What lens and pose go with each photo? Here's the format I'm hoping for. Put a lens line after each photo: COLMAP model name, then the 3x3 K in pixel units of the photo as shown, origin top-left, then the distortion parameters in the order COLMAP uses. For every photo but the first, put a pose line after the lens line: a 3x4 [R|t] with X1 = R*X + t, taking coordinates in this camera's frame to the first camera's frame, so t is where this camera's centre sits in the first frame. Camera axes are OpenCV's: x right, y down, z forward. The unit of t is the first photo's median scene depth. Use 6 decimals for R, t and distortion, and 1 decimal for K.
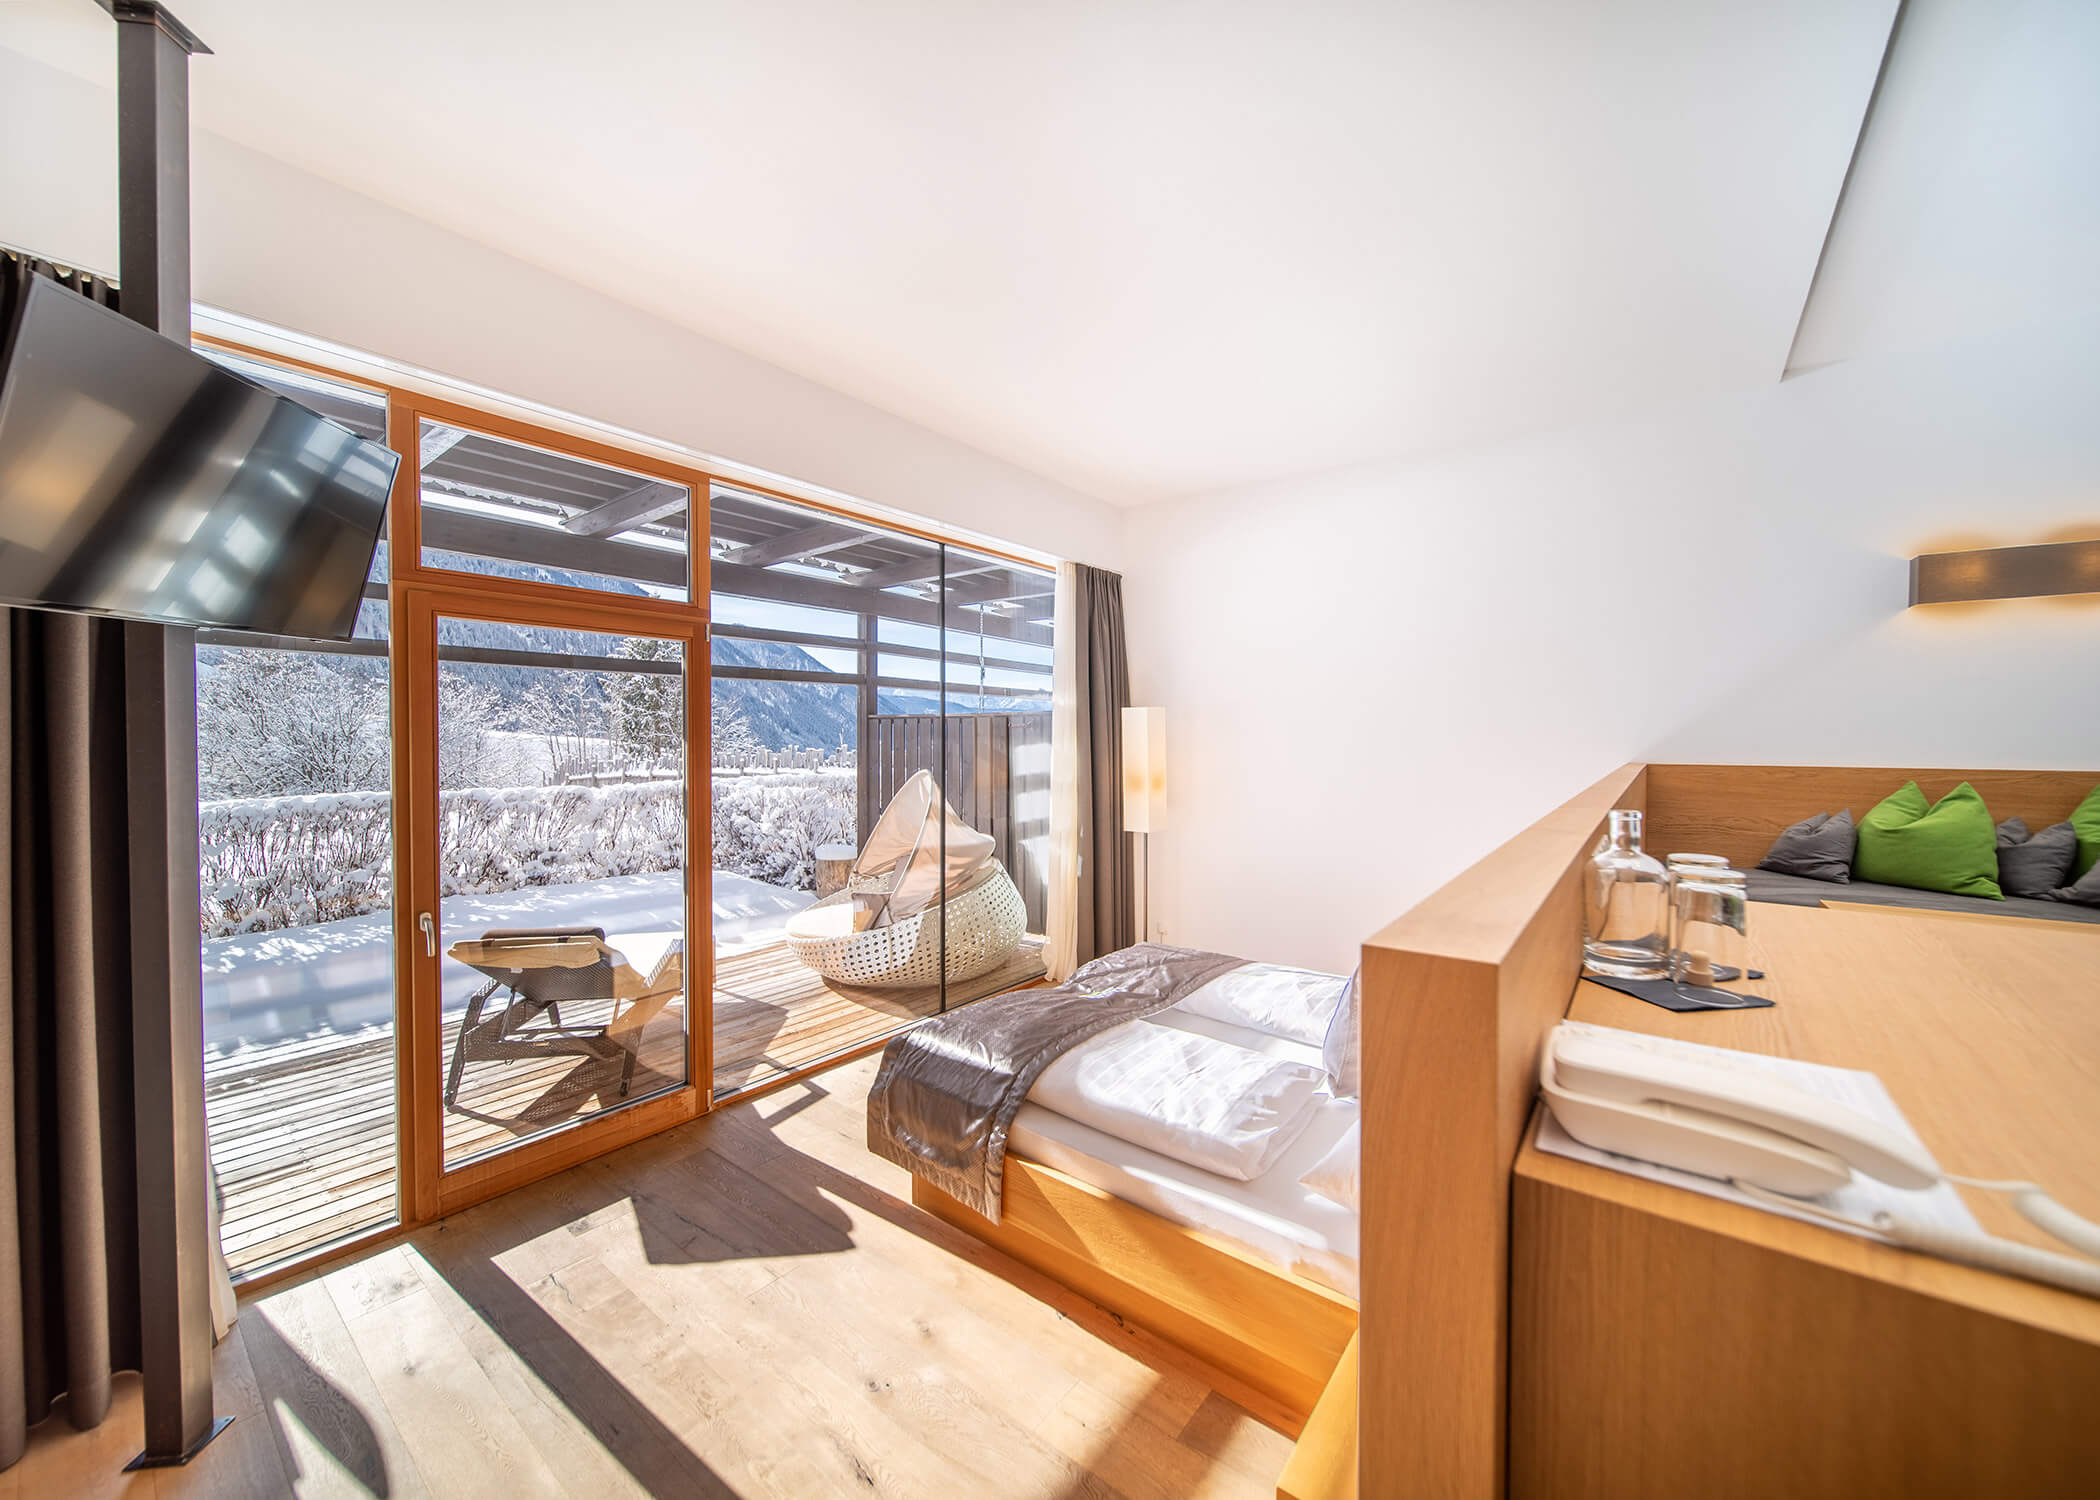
lens RADIAL K [[771.4, 0, 1037.4], [0, 771.4, 758.2], [0, 0, 1]] dist [0.000766, -0.001669]
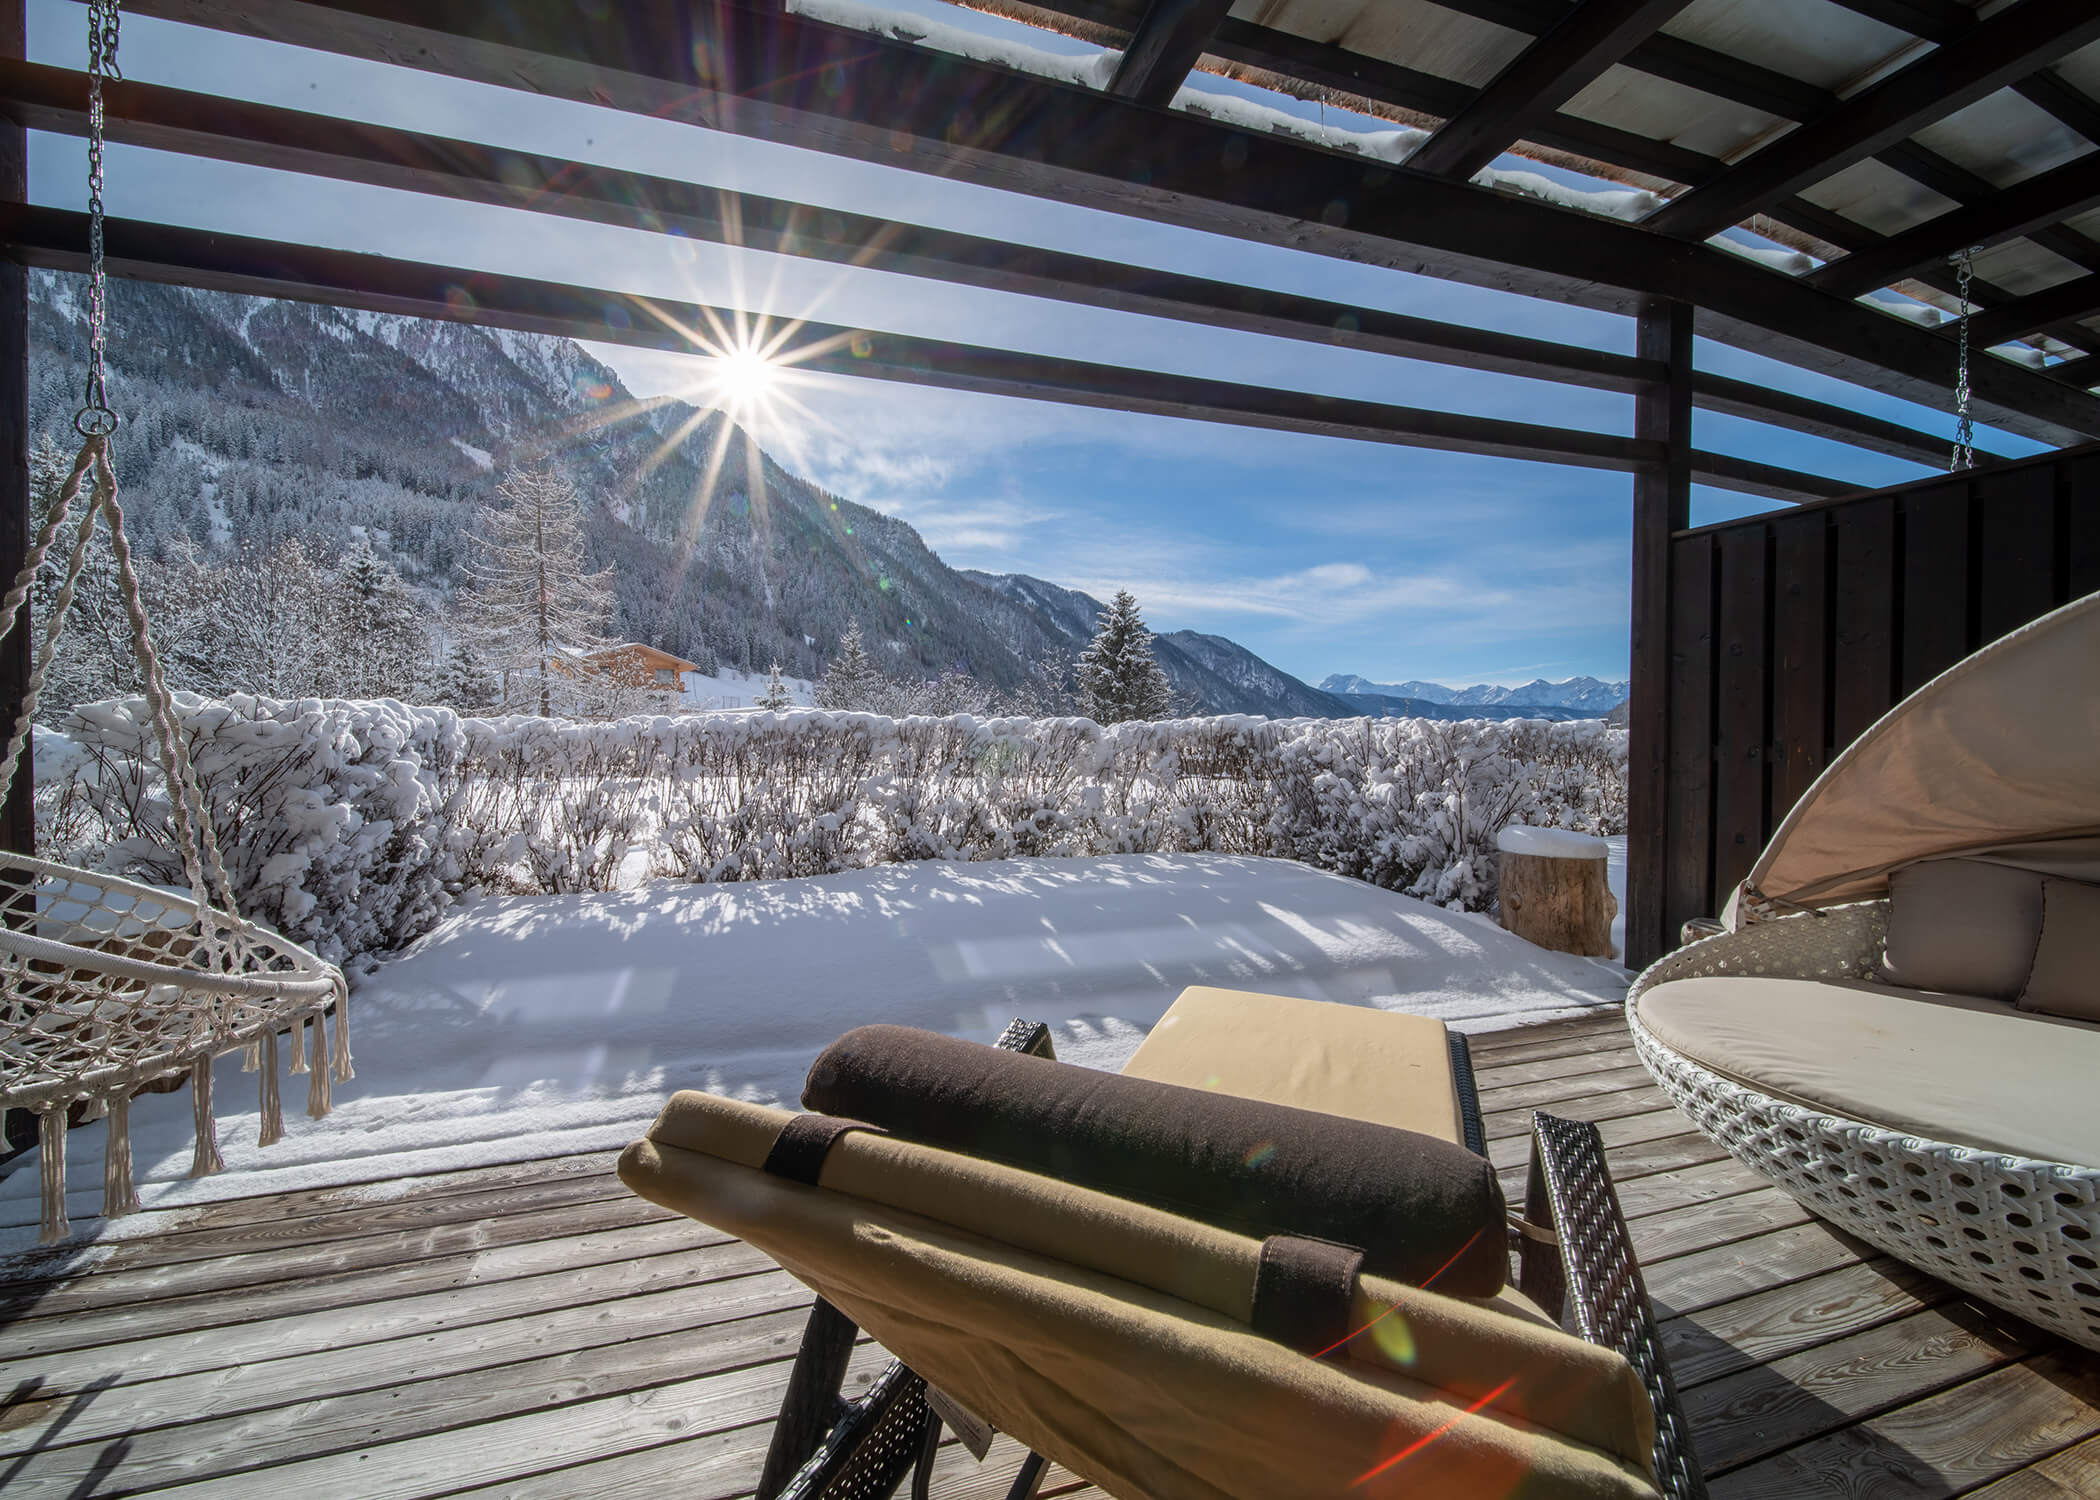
lens RADIAL K [[771.4, 0, 984.7], [0, 771.4, 749.9], [0, 0, 1]] dist [0.000766, -0.001669]
pose [[0.809418, 0.008105, -0.587177, -0.268013], [-0.013274, 0.999902, -0.004497, 0.071571], [0.587083, 0.011434, 0.809446, 0.404333]]
